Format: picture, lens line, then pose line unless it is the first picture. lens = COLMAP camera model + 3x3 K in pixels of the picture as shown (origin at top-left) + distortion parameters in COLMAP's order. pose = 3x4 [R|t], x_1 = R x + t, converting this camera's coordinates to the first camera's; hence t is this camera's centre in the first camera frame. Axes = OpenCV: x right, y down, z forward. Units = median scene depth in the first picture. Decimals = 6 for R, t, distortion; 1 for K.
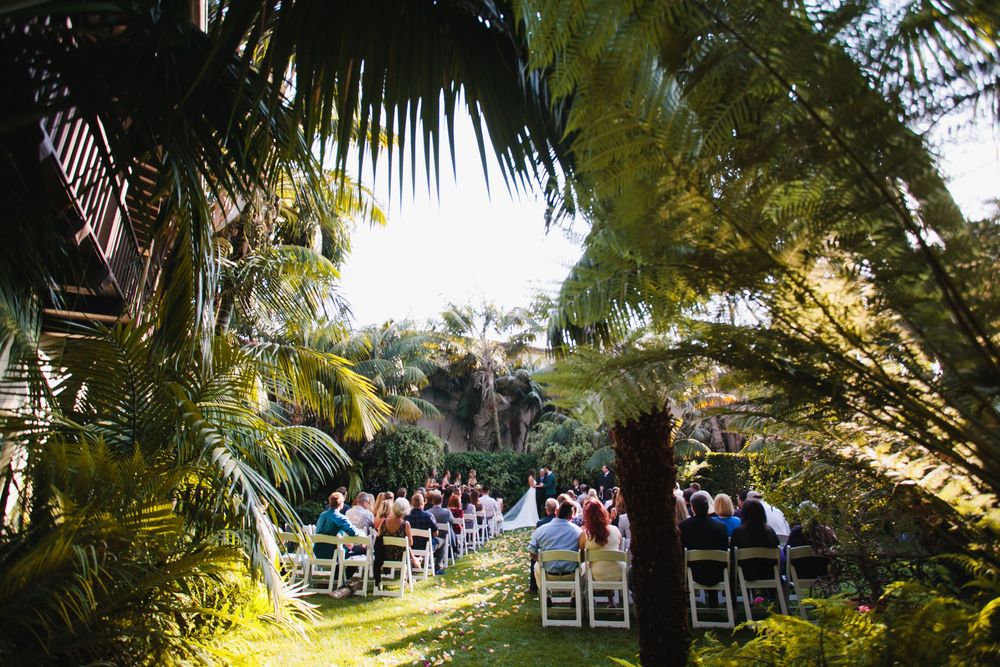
lens RADIAL K [[468.6, 0, 500.0], [0, 468.6, 333.5], [0, 0, 1]] dist [-0.079873, 0.000175]
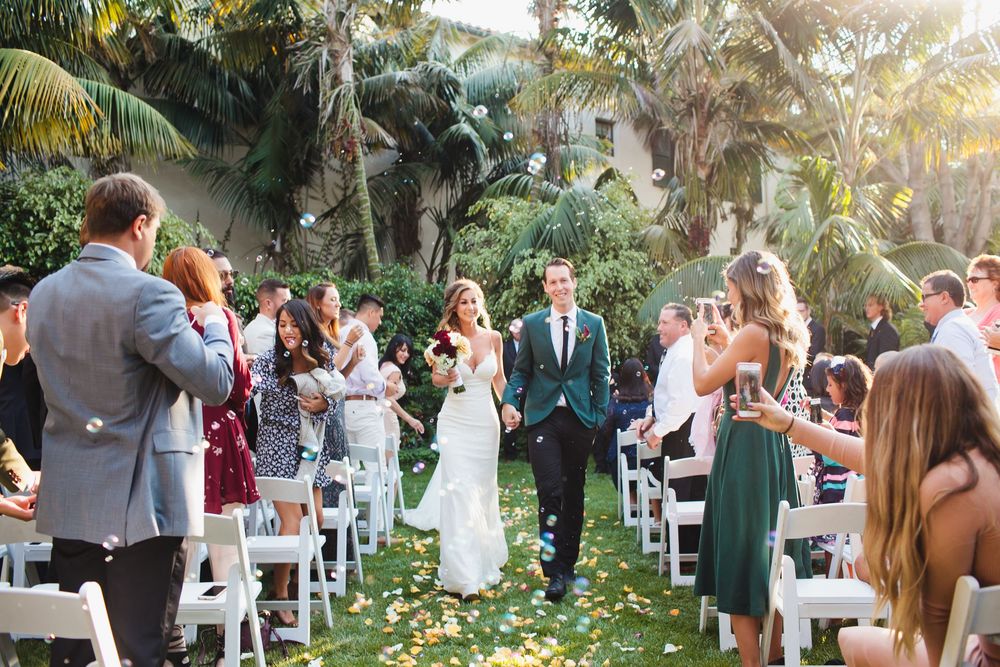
lens RADIAL K [[928.8, 0, 500.0], [0, 928.8, 333.5], [0, 0, 1]] dist [-0.056239, -0.005460]
pose [[0.986434, 0.000269, 0.164157, -0.022920], [-0.041011, 0.968692, 0.244853, 0.142257], [-0.158952, -0.248264, 0.955562, 0.383219]]
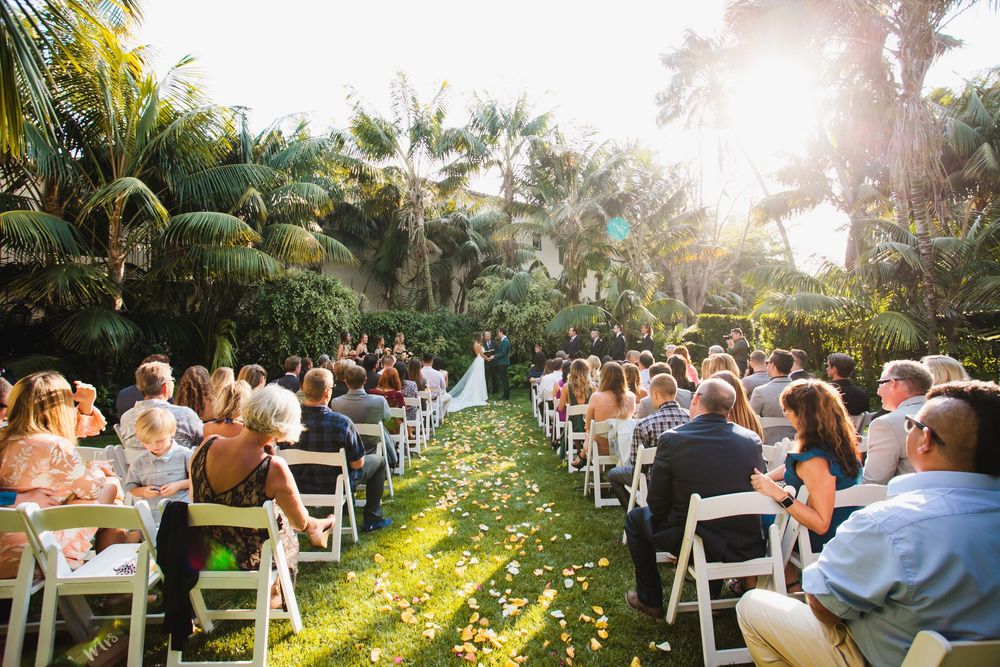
lens RADIAL K [[468.6, 0, 500.0], [0, 468.6, 333.5], [0, 0, 1]] dist [-0.079873, 0.000175]
pose [[0.982426, 0.001964, 0.186644, -0.039908], [-0.051123, 0.964538, 0.258944, 0.092317], [-0.179517, -0.263935, 0.947688, 0.265340]]
